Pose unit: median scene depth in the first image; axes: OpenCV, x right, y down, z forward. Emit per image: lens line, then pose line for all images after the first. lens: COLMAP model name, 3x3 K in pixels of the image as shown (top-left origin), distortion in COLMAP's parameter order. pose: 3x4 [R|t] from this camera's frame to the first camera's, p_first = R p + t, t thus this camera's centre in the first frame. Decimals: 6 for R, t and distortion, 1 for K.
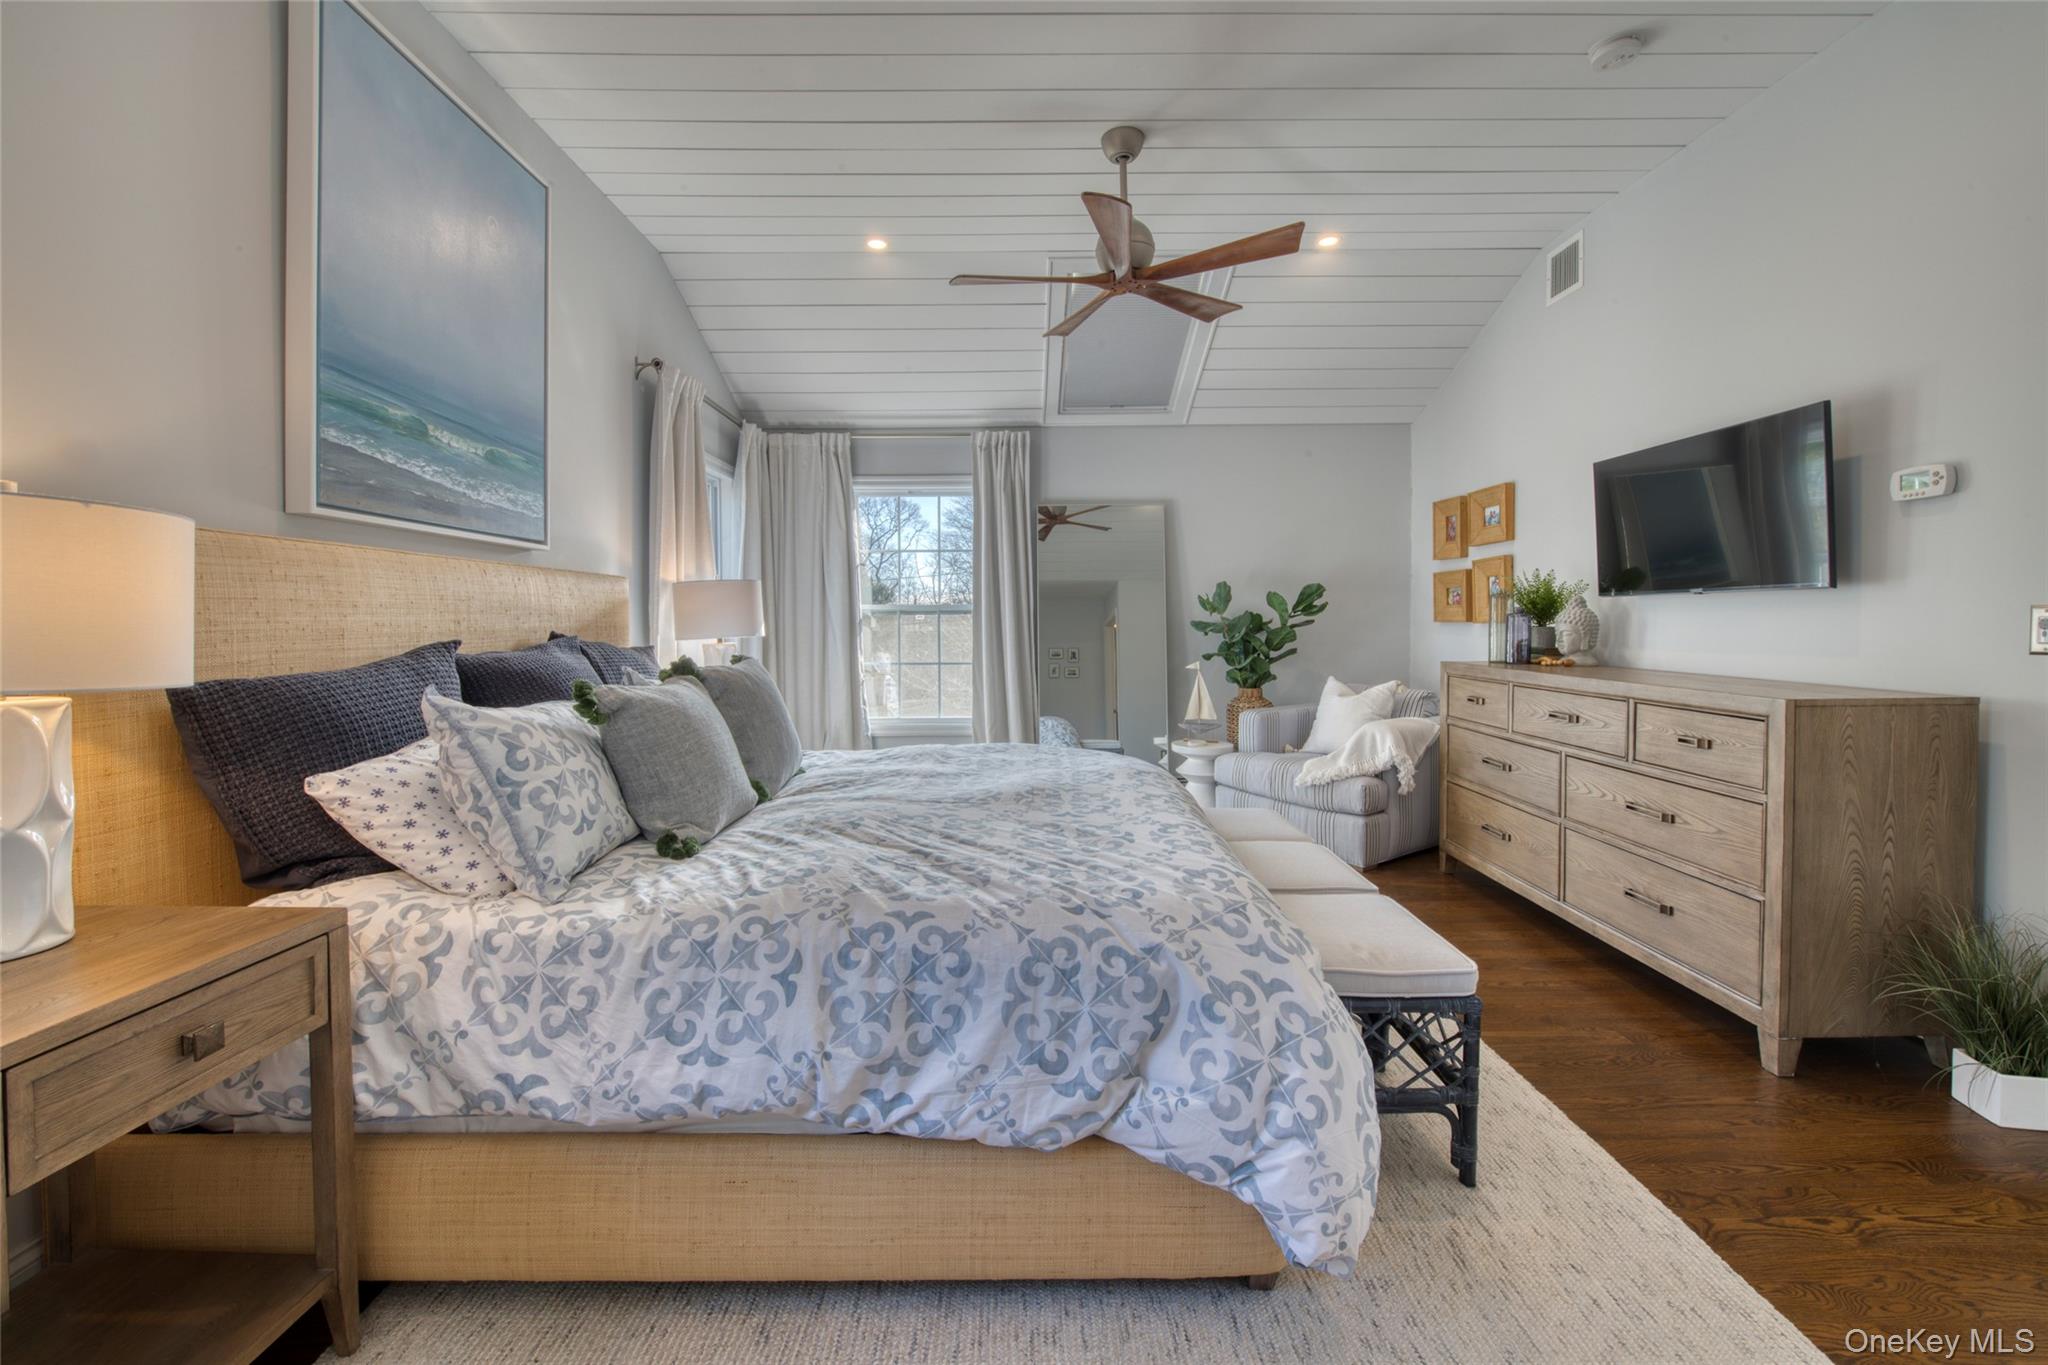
lens RADIAL K [[820.2, 0, 1007.6], [0, 820.2, 629.2], [0, 0, 1]] dist [-0.004857, -0.000505]
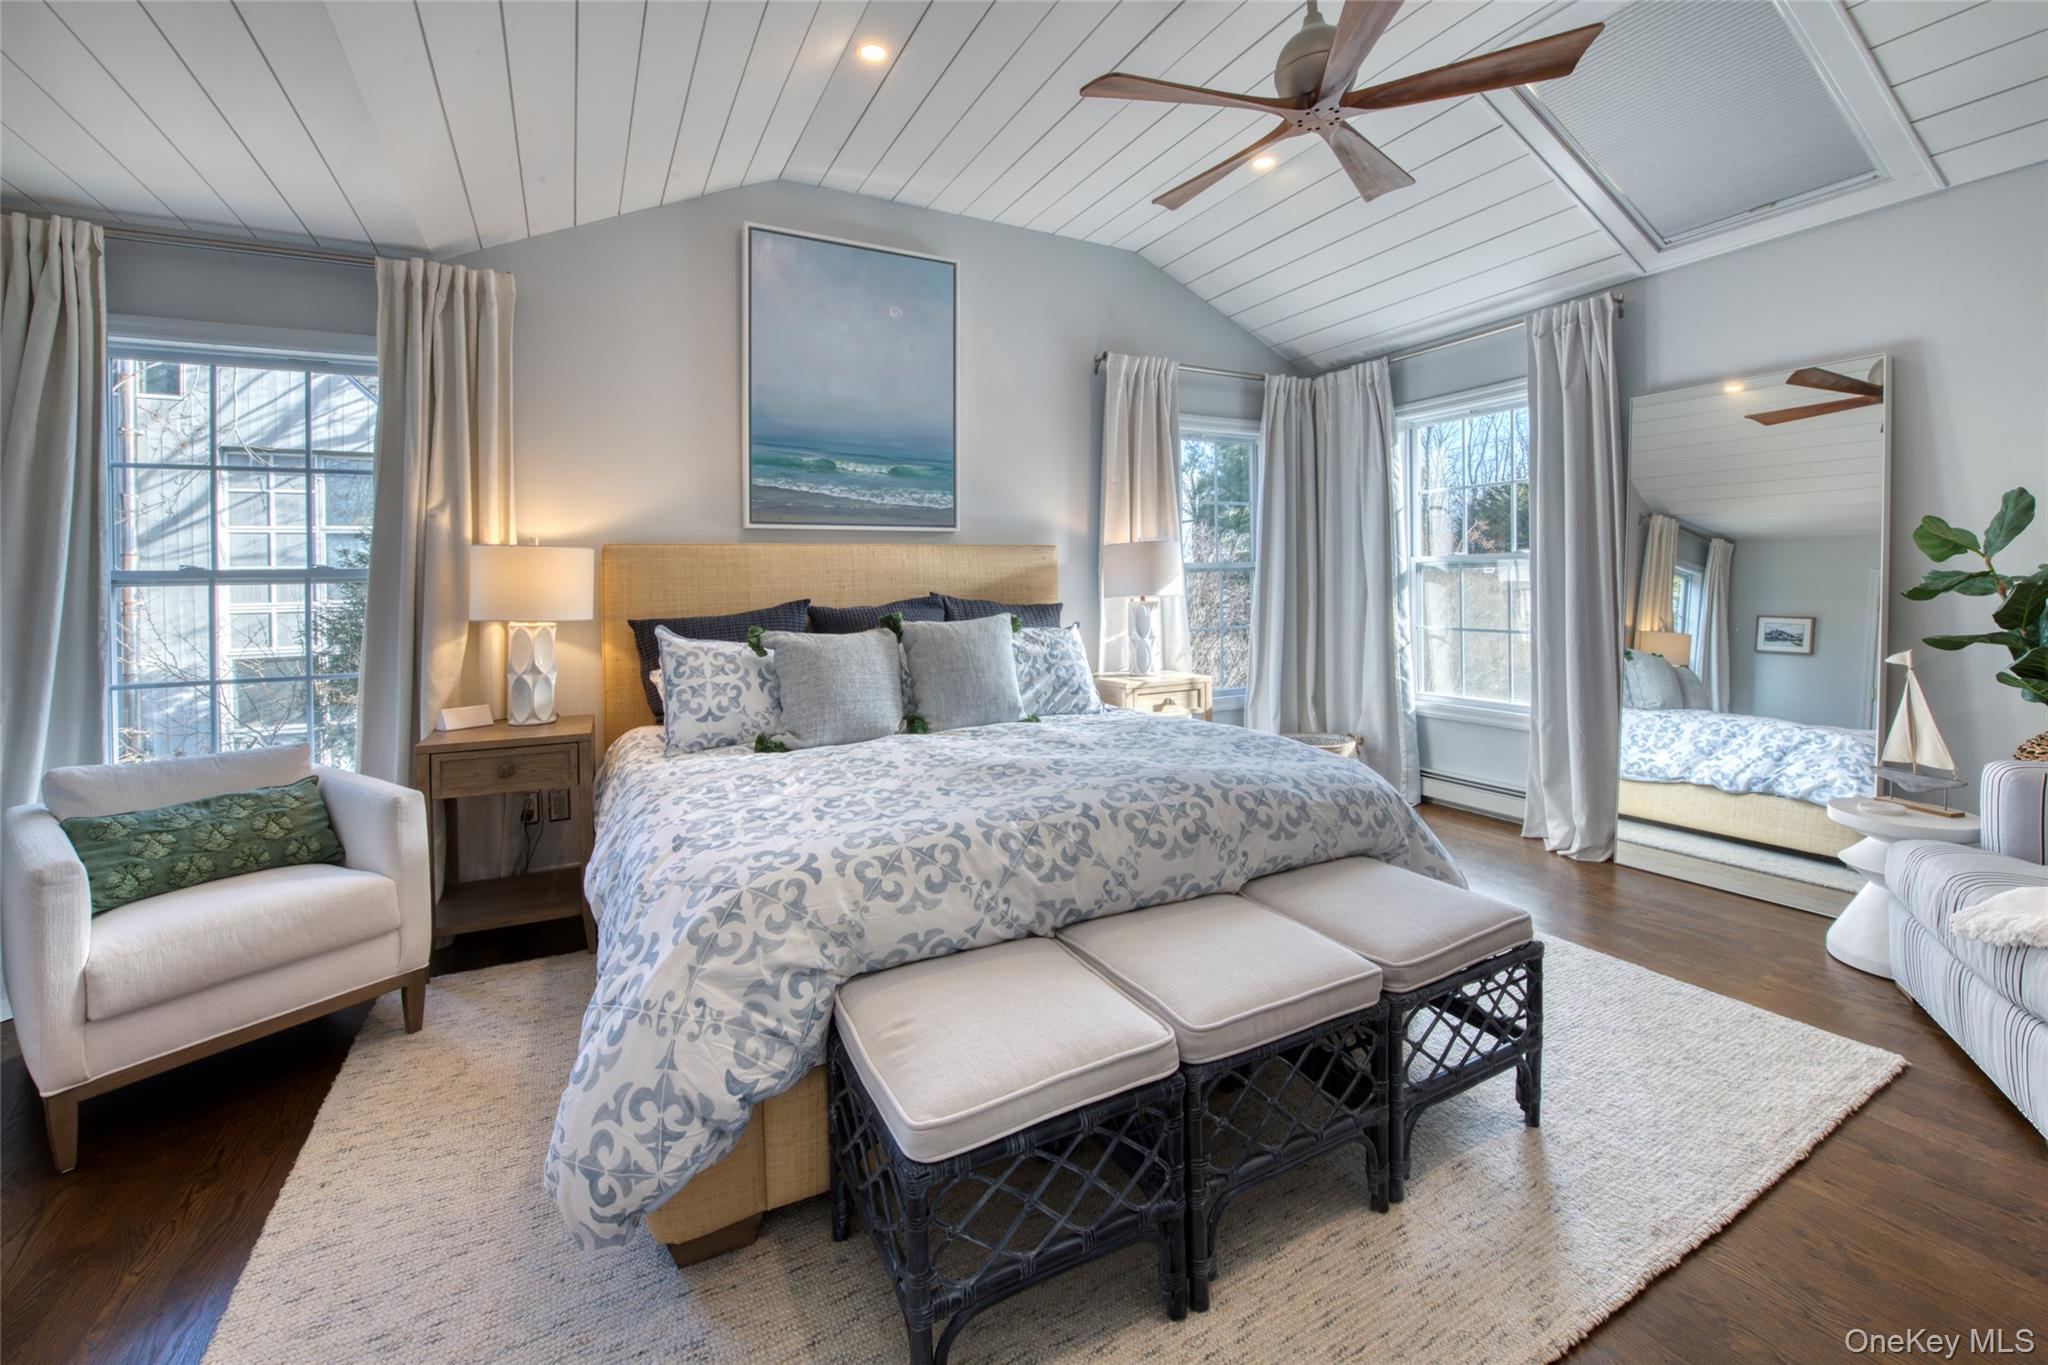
lens RADIAL K [[820.2, 0, 997.0], [0, 820.2, 594.1], [0, 0, 1]] dist [-0.004857, -0.000505]
pose [[0.478521, 0.011602, -0.878000, 0.688884], [0.005885, 0.999848, 0.016420, -0.015801], [0.878057, -0.013024, 0.478380, 0.429056]]
